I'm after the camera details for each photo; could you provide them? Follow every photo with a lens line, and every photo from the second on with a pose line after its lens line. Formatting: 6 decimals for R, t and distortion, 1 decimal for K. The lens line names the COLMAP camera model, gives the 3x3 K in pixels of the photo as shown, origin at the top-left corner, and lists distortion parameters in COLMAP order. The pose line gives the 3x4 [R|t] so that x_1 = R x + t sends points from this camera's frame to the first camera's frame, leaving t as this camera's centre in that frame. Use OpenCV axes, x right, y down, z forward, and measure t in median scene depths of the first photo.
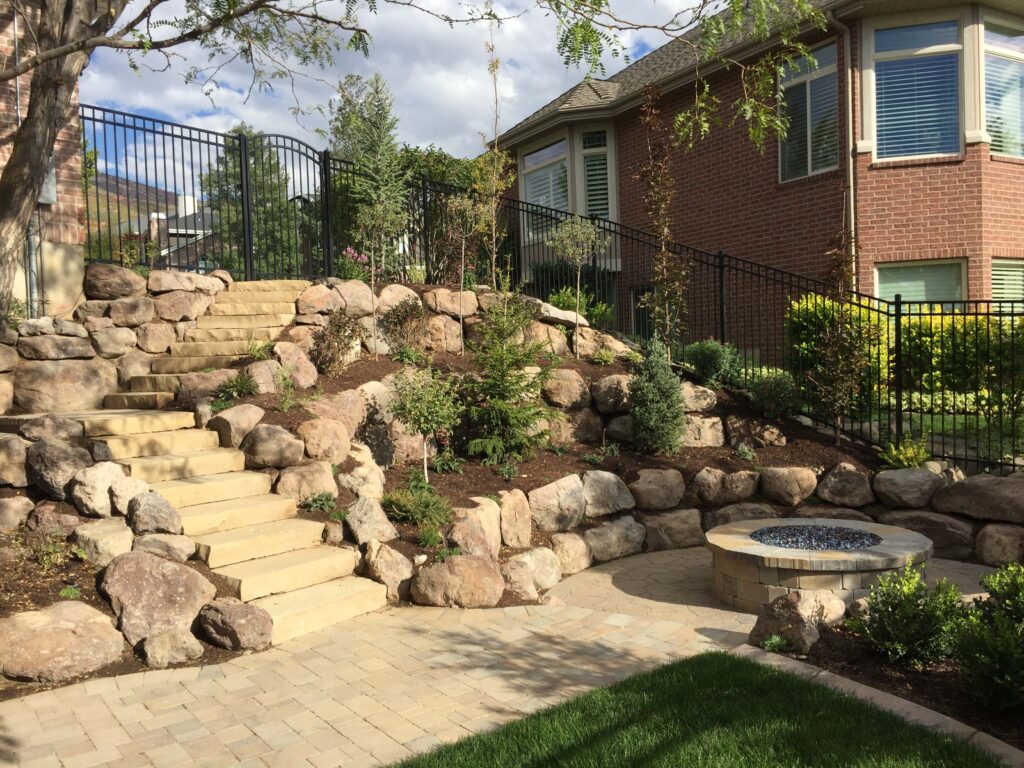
lens RADIAL K [[876.3, 0, 509.3], [0, 876.3, 377.6], [0, 0, 1]] dist [0.066530, -0.102793]
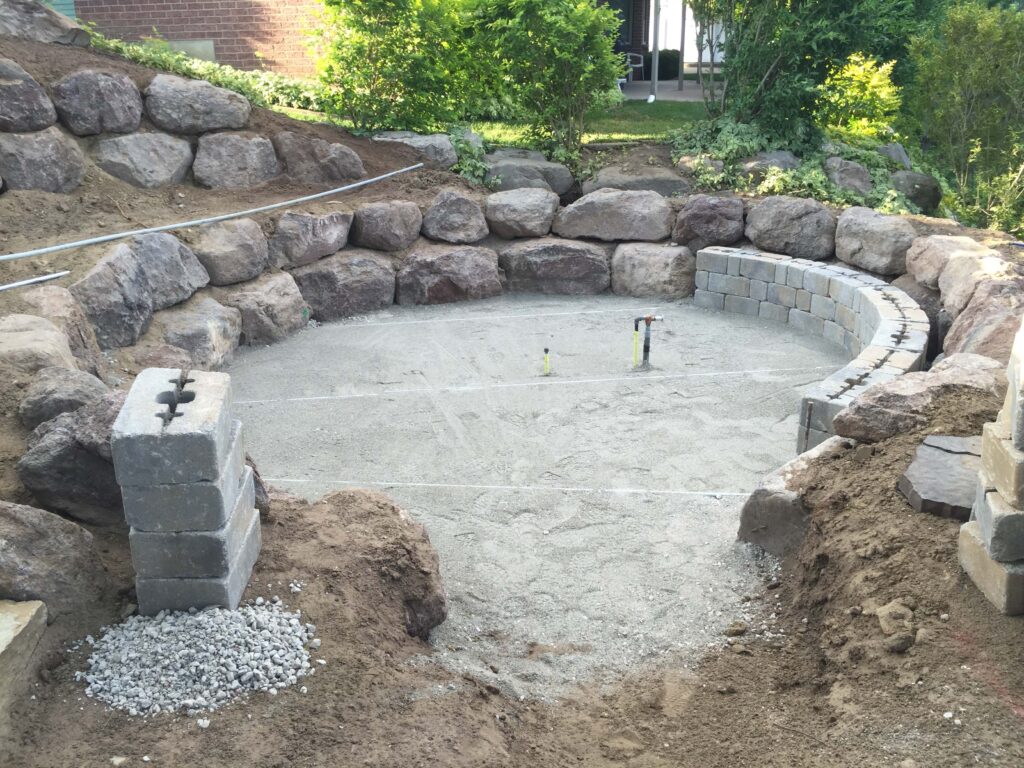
lens RADIAL K [[876.3, 0, 513.8], [0, 876.3, 388.5], [0, 0, 1]] dist [0.066530, -0.102793]
pose [[0.725883, -0.227389, 0.649144, -0.137712], [0.011427, 0.947629, 0.319168, 0.013680], [-0.687723, -0.224261, 0.690466, 0.363694]]
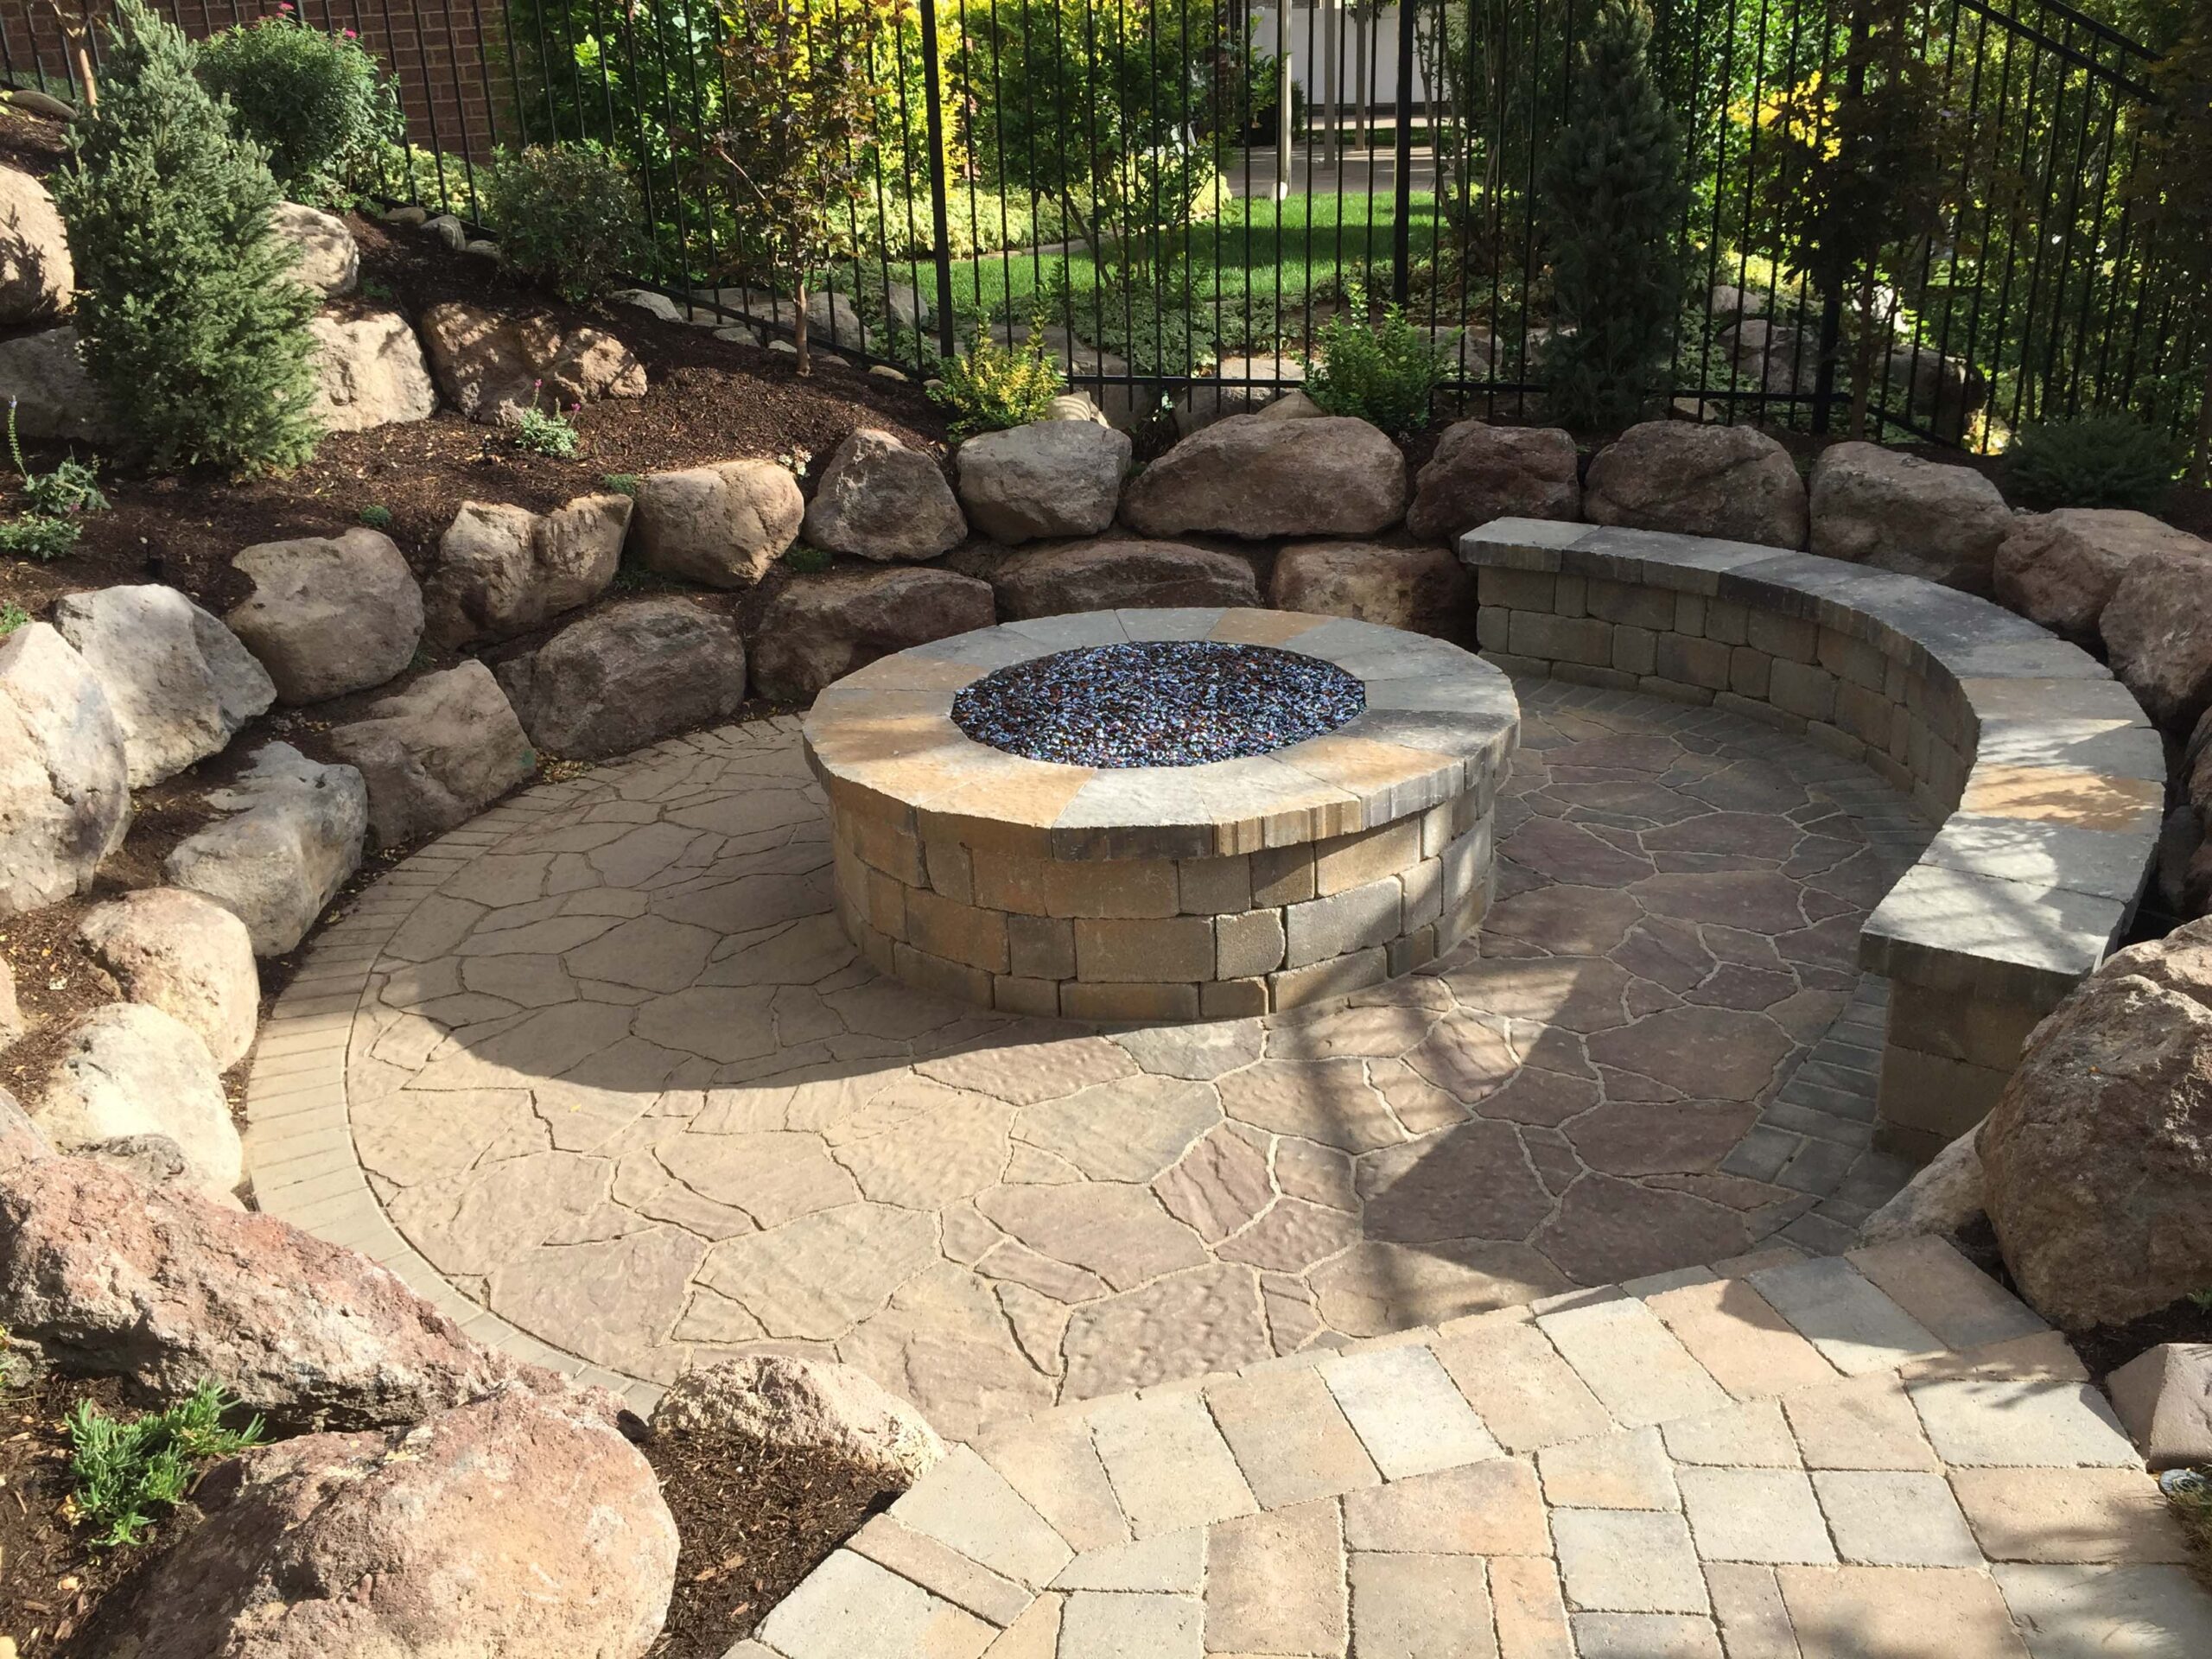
lens RADIAL K [[1892.9, 0, 1098.9], [0, 1892.9, 834.5], [0, 0, 1]] dist [0.066530, -0.102793]
pose [[0.654703, -0.269534, 0.706198, -0.101040], [0.033604, 0.943720, 0.329034, 0.009636], [-0.755139, -0.191688, 0.626914, 0.460266]]
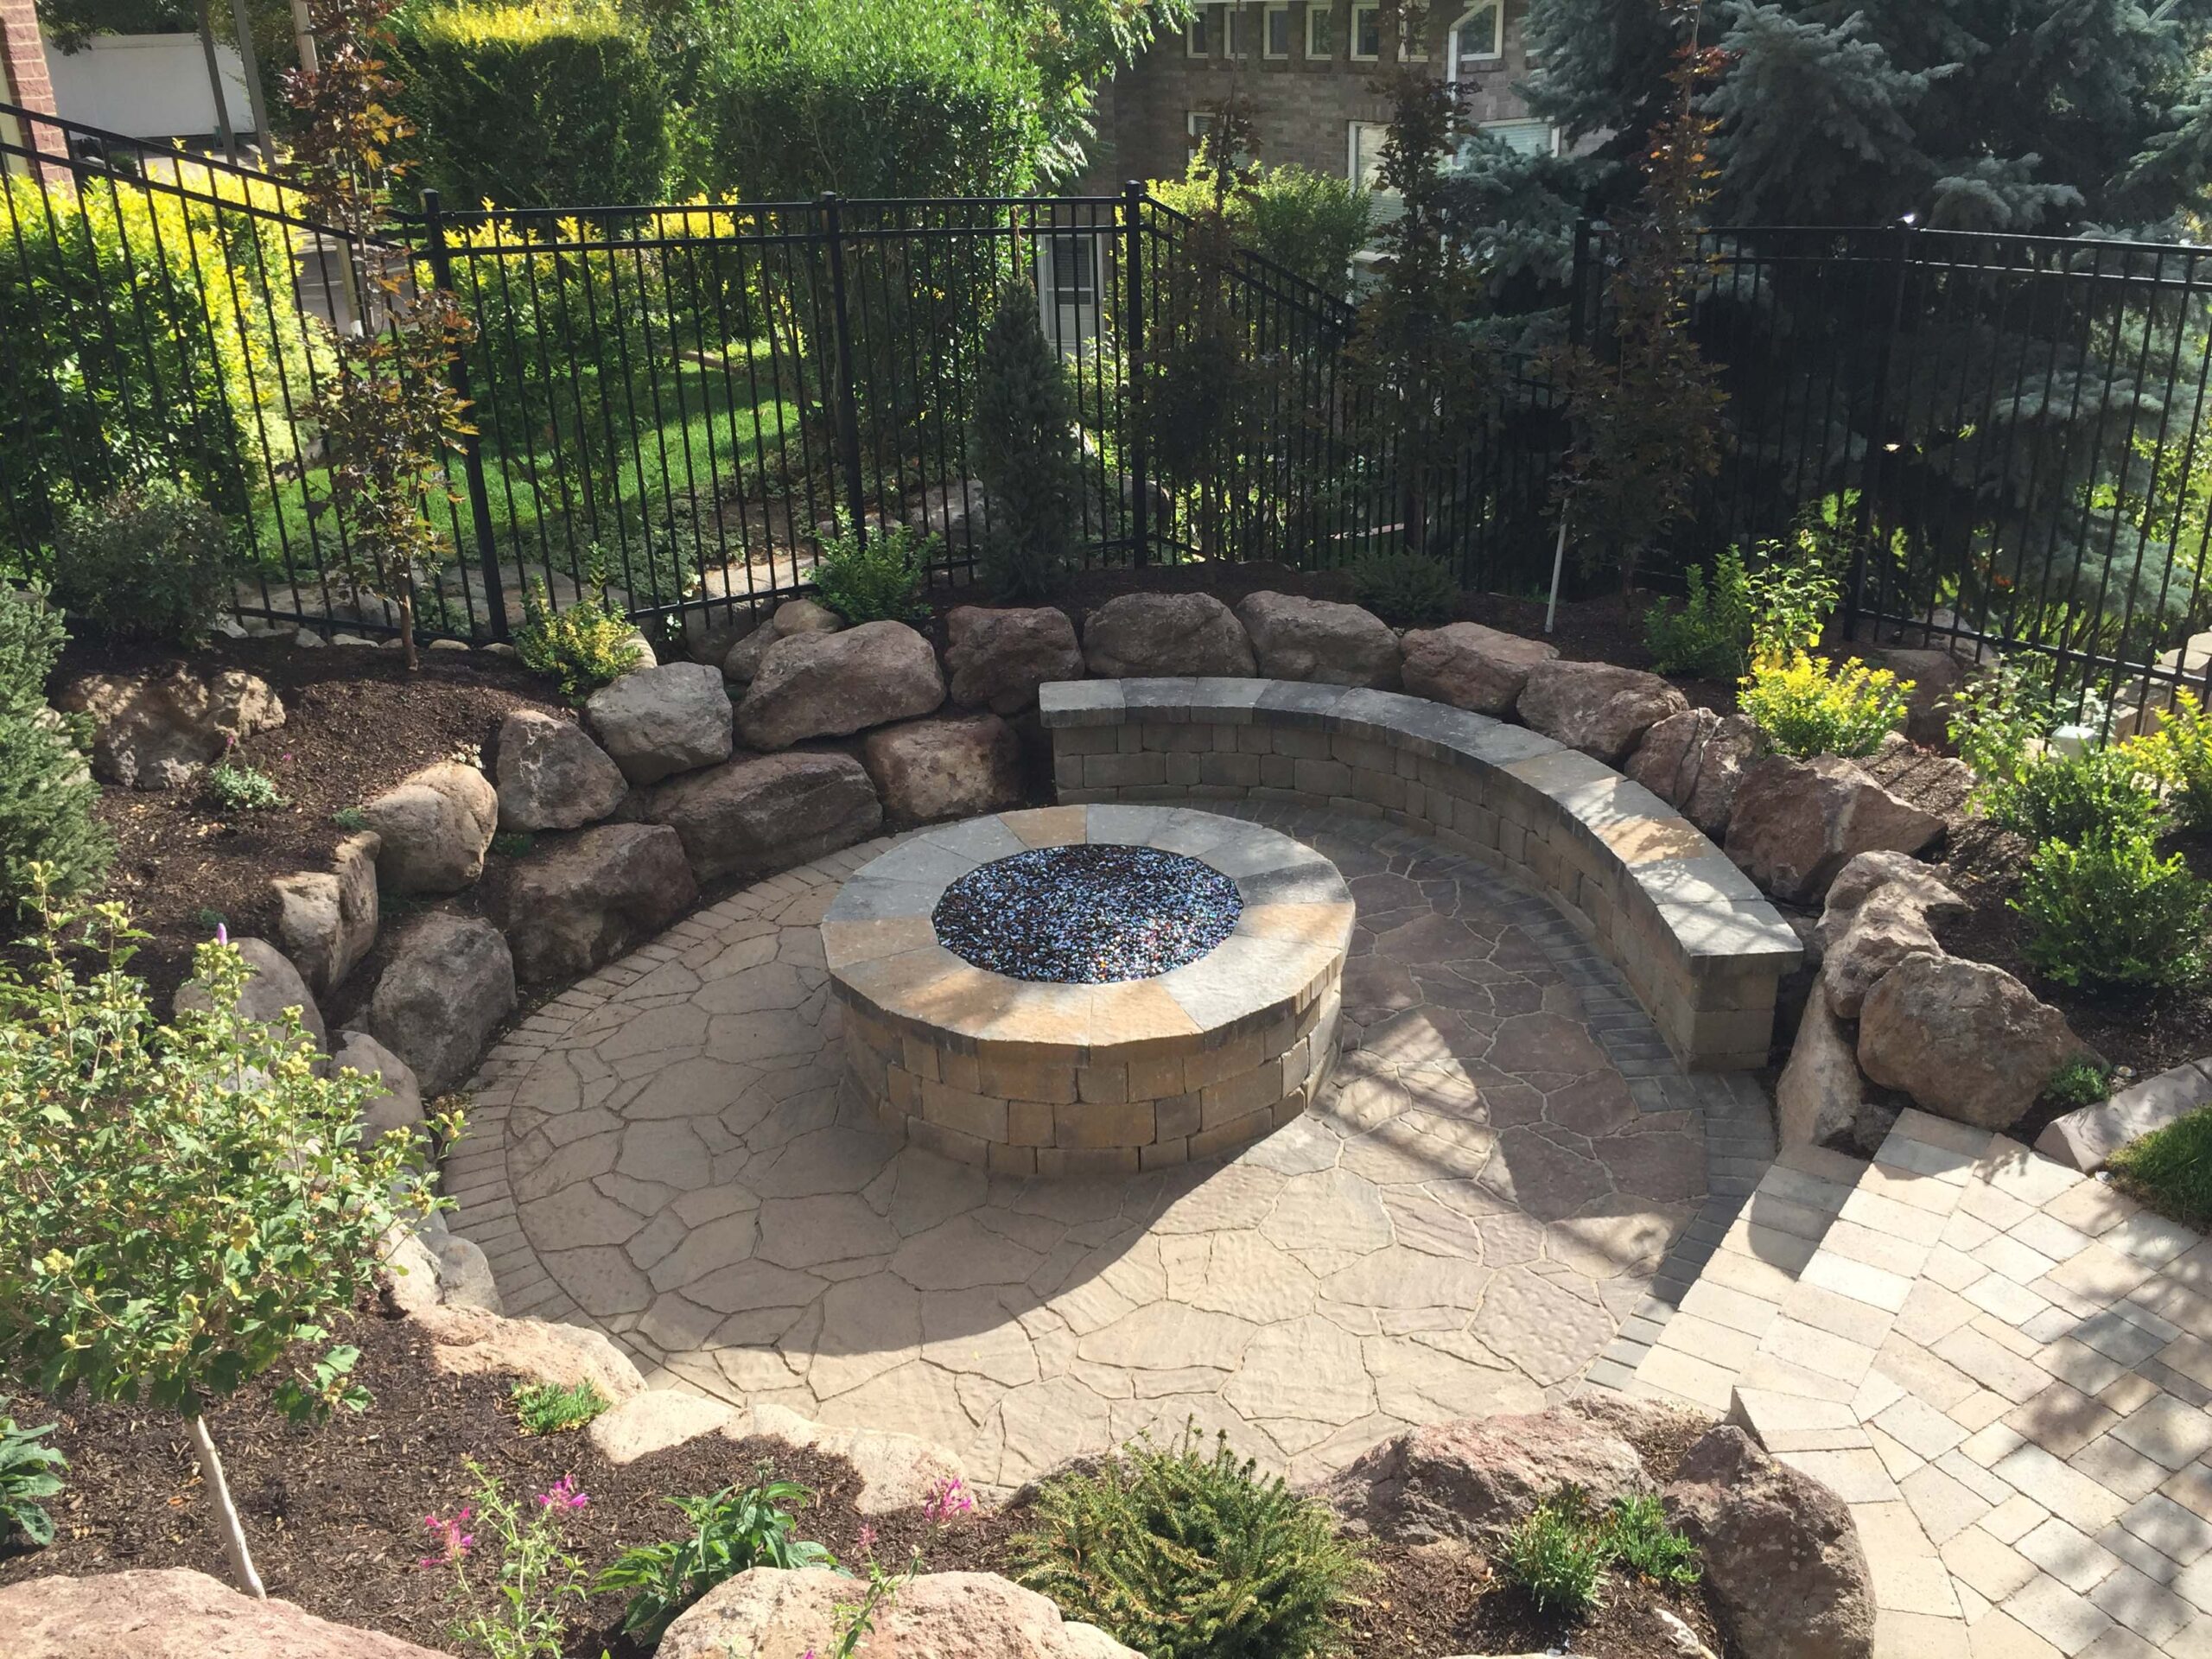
lens RADIAL K [[1892.9, 0, 1095.2], [0, 1892.9, 824.9], [0, 0, 1]] dist [0.066530, -0.102793]
pose [[0.050493, -0.369222, 0.927968, -0.325215], [0.055153, 0.928767, 0.366539, -0.125346], [-0.997200, 0.032673, 0.067260, 0.715107]]
